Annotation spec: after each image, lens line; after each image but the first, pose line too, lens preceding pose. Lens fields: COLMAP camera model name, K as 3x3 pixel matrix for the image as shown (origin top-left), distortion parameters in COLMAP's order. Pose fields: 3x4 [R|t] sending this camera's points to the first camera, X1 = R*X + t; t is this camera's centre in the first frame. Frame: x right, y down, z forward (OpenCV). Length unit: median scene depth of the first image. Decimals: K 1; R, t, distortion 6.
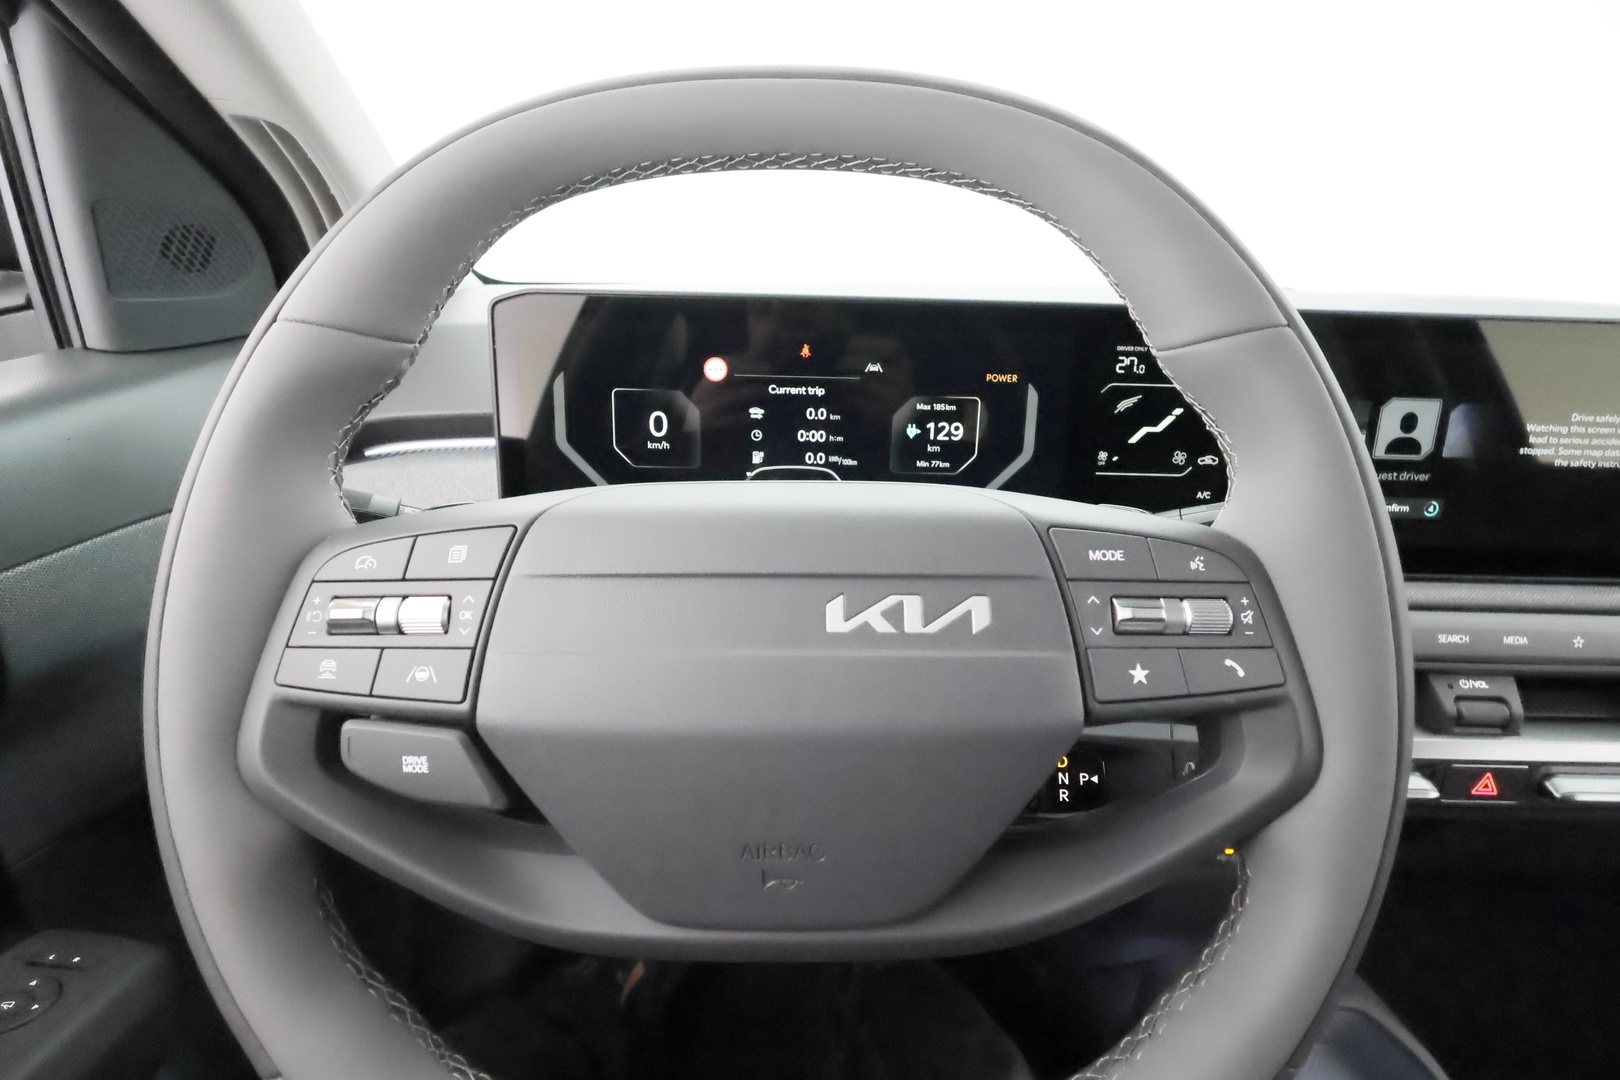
lens RADIAL K [[774.5, 0, 796.5], [0, 774.5, 552.4], [0, 0, 1]] dist [-0.023670, -0.000598]
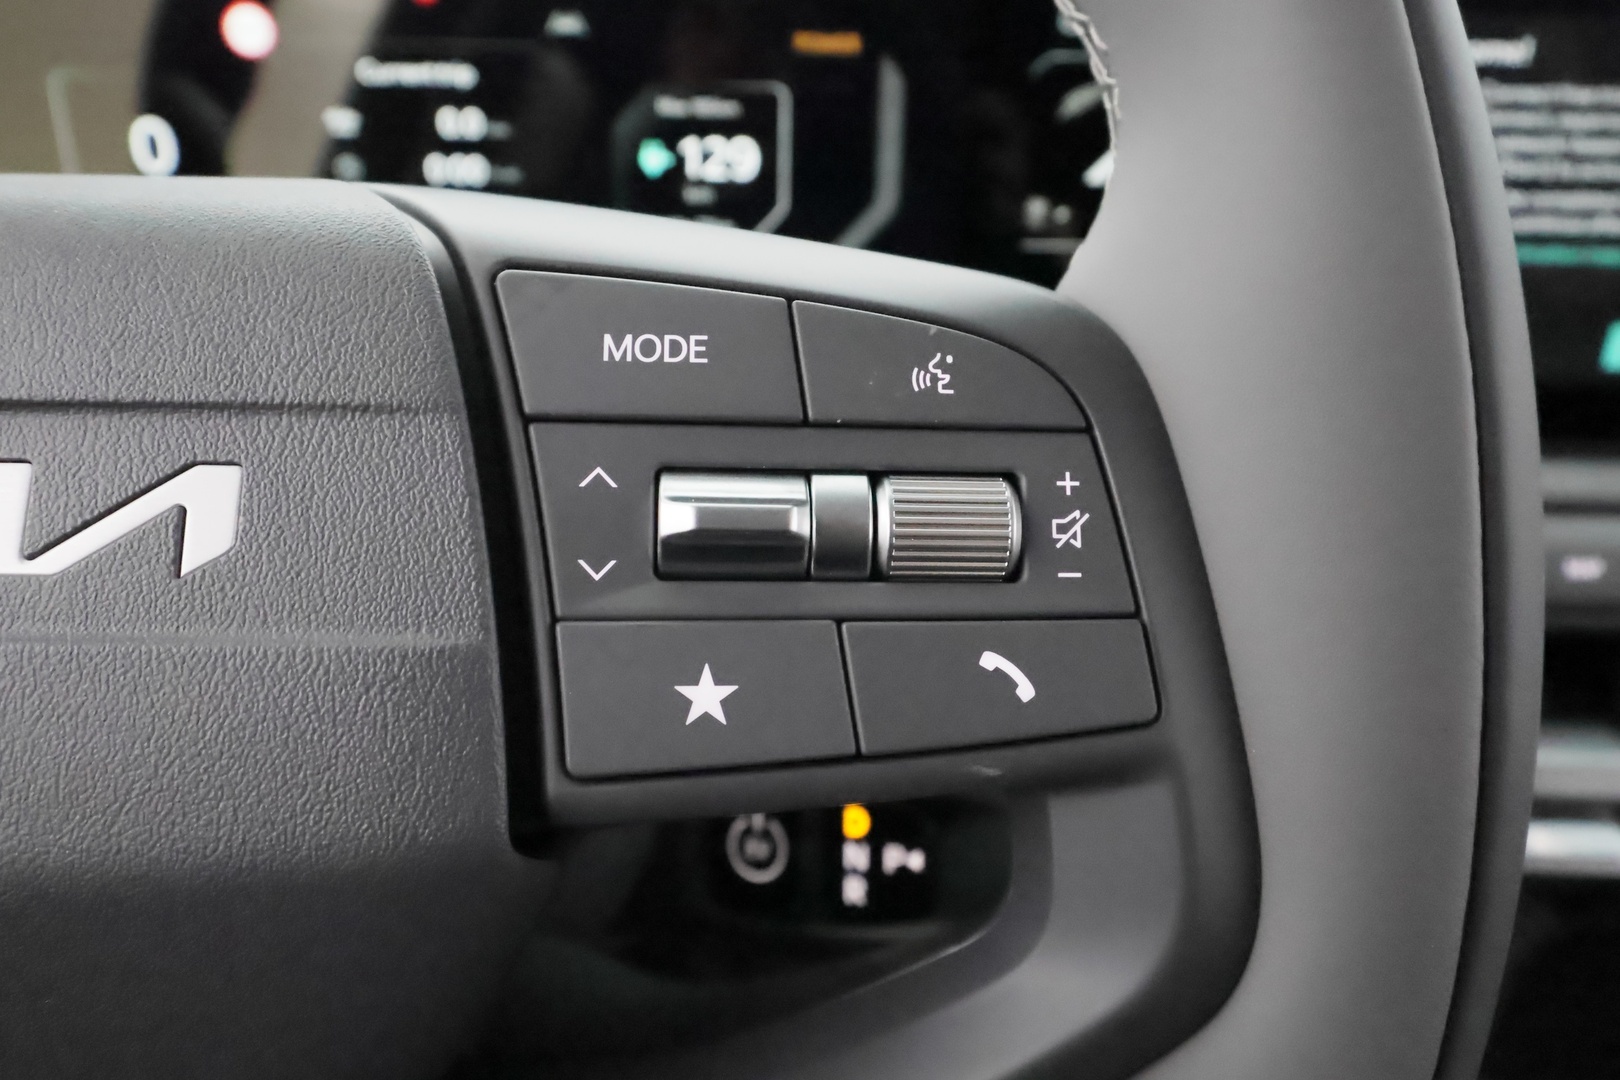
lens RADIAL K [[1054.2, 0, 816.4], [0, 1054.2, 572.9], [0, 0, 1]] dist [-0.000827, -0.000917]
pose [[0.999927, 0.001085, -0.012056, 0.267548], [0.000447, 0.991983, 0.126368, 0.024366], [0.012097, -0.126365, 0.991910, 0.292221]]
